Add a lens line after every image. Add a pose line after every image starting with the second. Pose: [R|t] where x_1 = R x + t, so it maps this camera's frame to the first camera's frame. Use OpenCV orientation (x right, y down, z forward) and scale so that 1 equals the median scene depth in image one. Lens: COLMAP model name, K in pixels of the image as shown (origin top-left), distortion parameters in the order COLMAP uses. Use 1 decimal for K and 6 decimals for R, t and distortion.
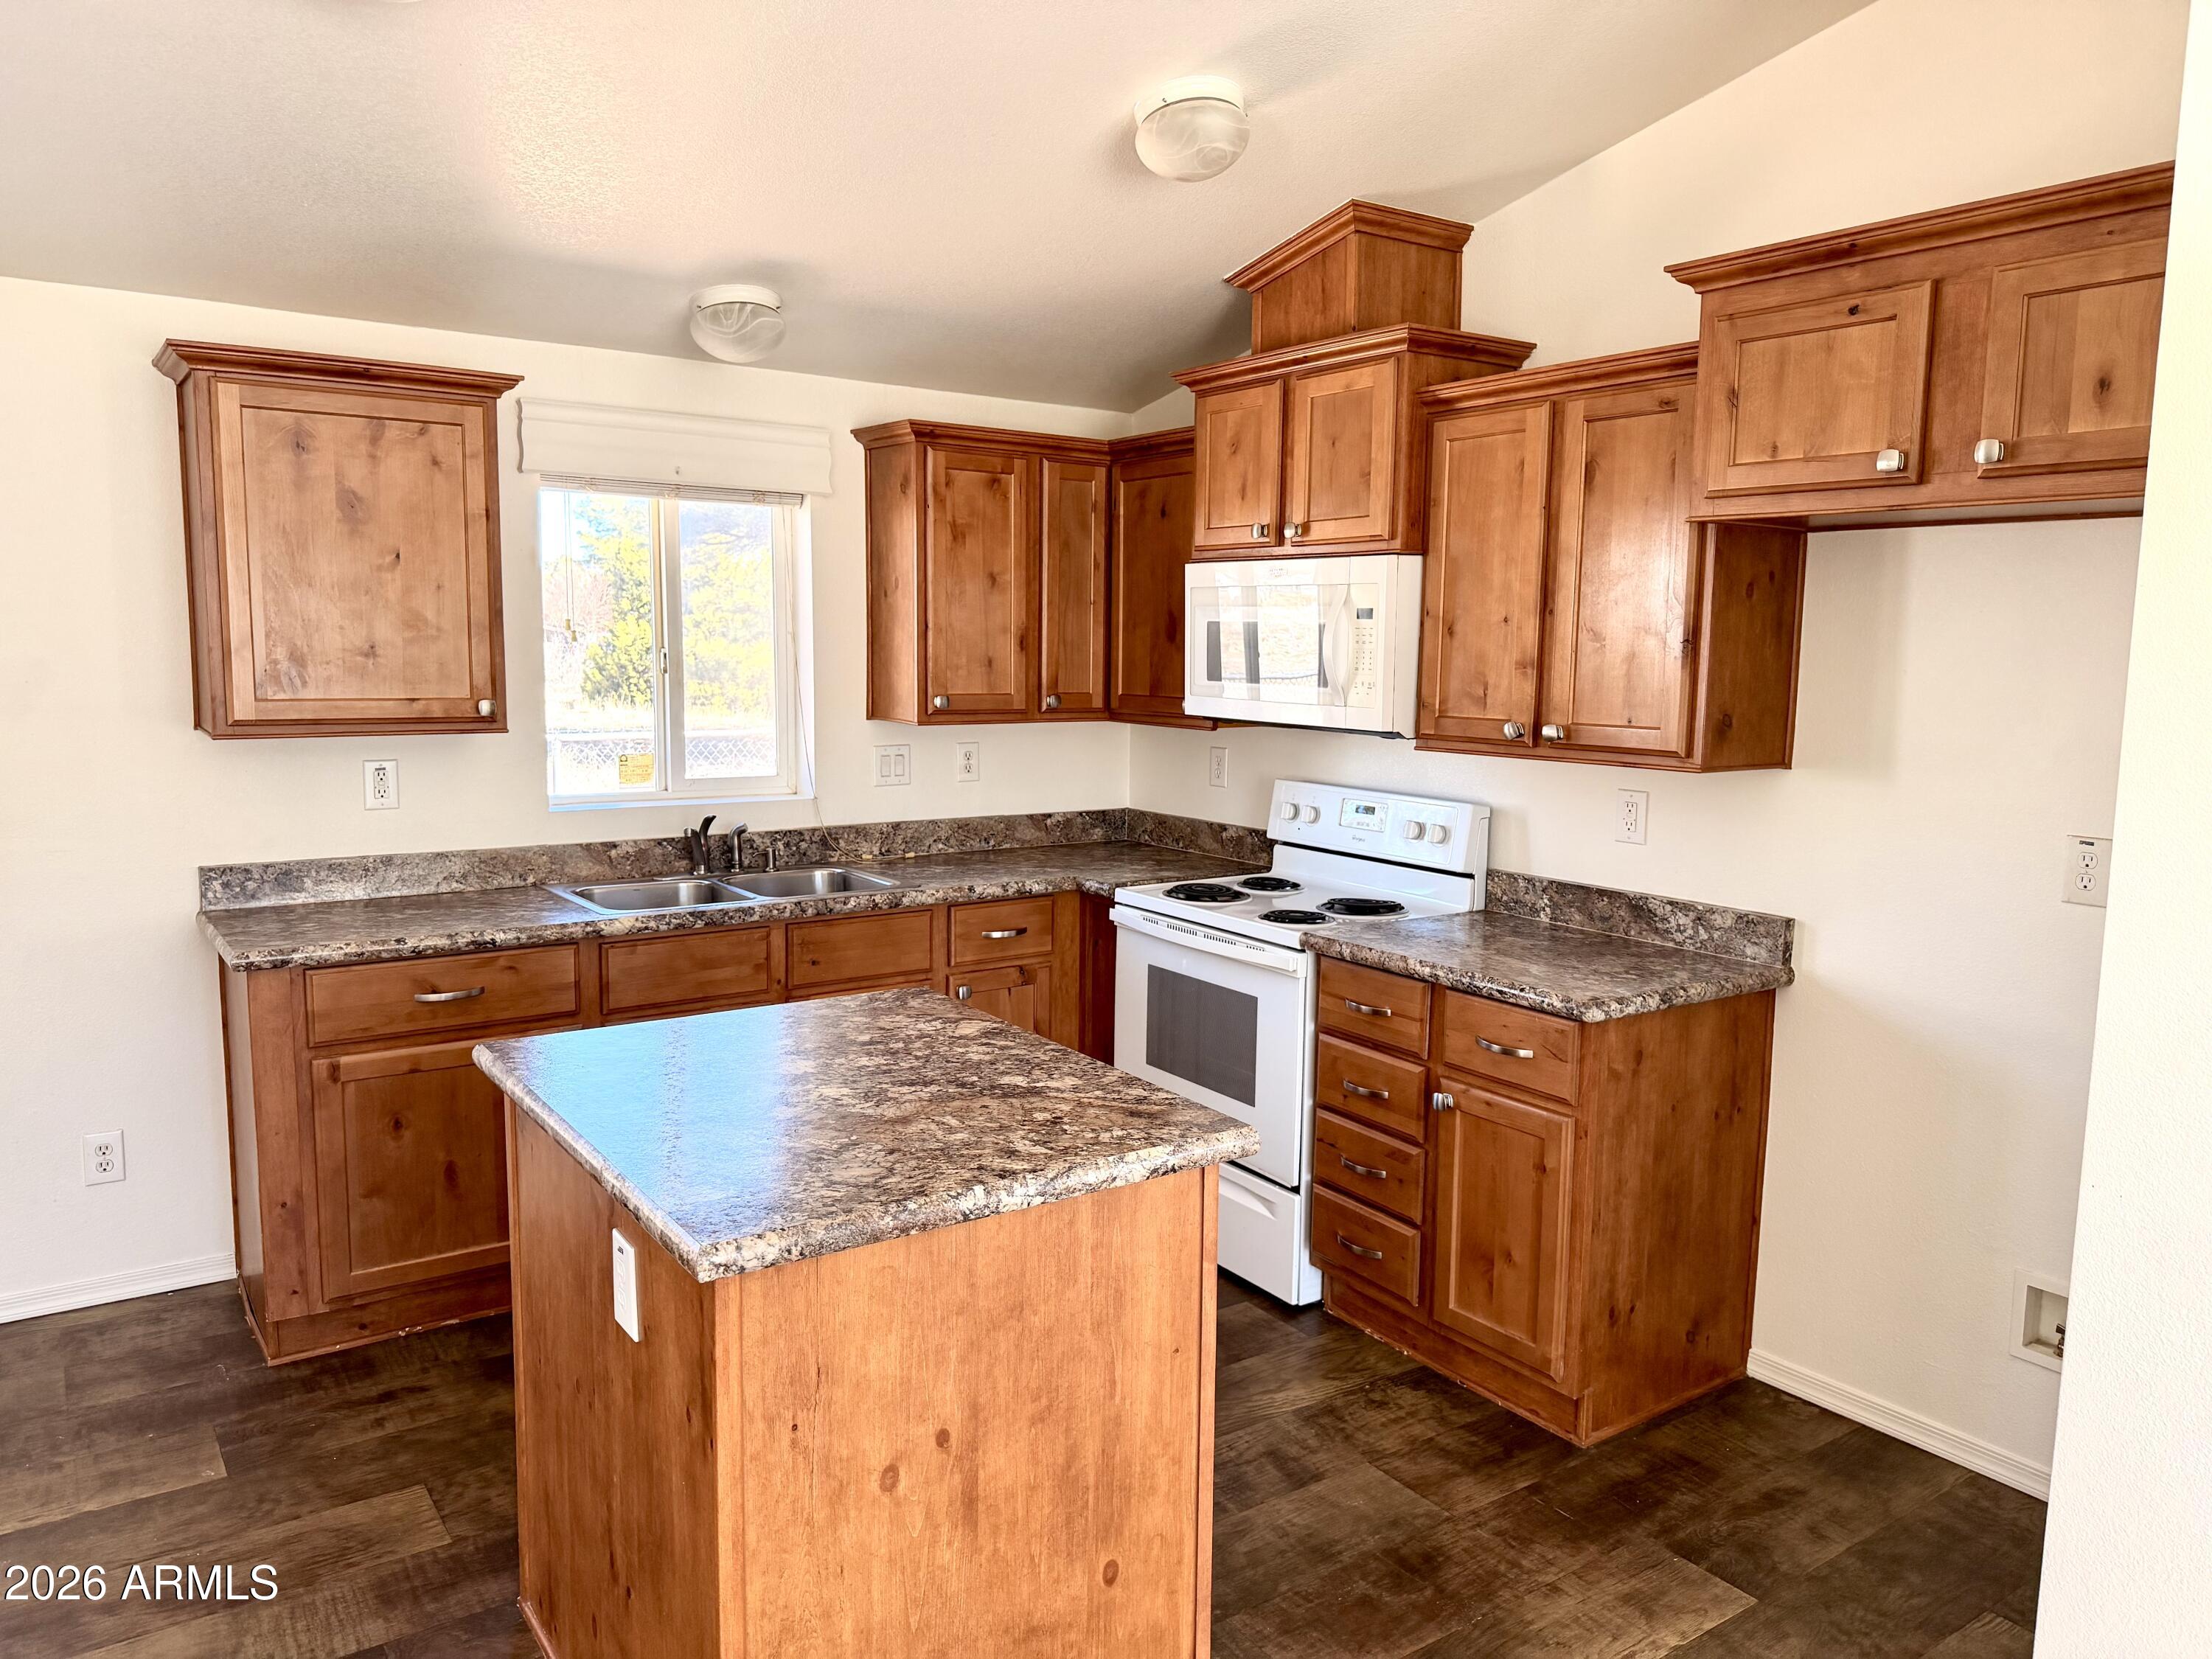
lens RADIAL K [[1549.8, 0, 1123.9], [0, 1549.8, 835.0], [0, 0, 1]] dist [0.047441, -0.069222]
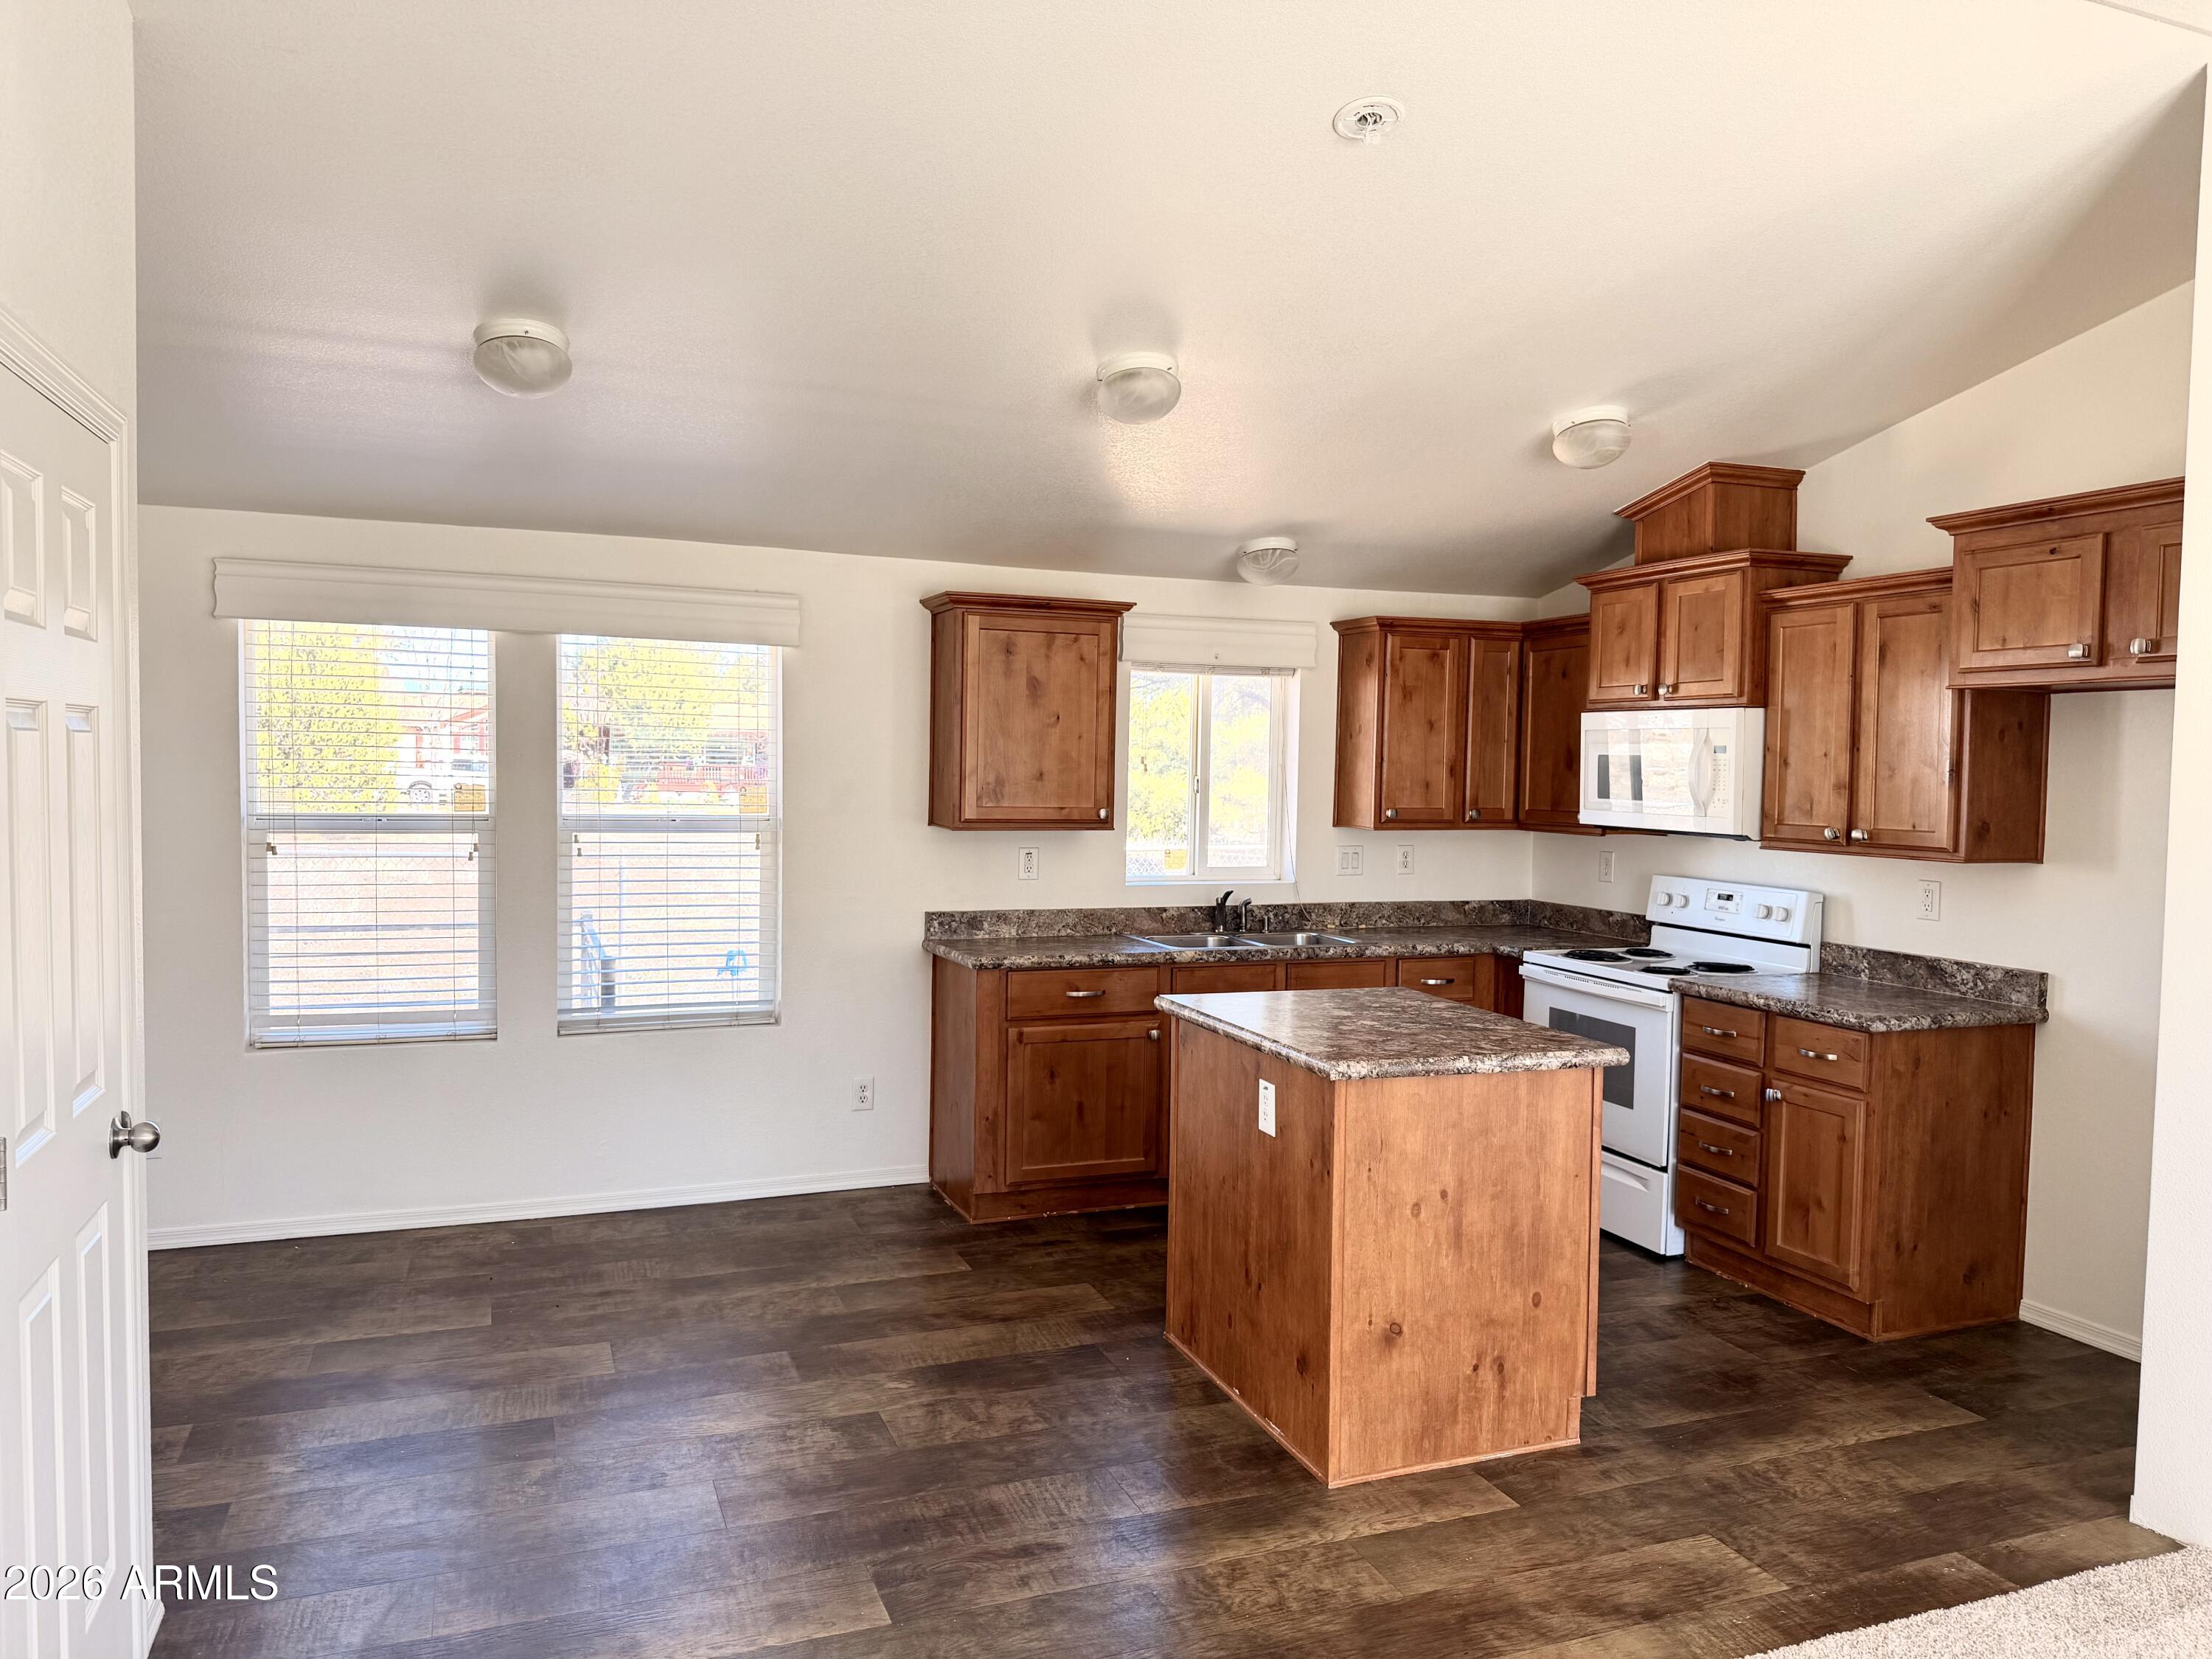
lens RADIAL K [[1549.8, 0, 1099.2], [0, 1549.8, 832.1], [0, 0, 1]] dist [0.047441, -0.069222]
pose [[0.967215, 0.012443, -0.253653, -0.027542], [-0.034386, 0.996017, -0.082261, 0.069624], [0.251620, 0.088286, 0.963791, -0.520709]]
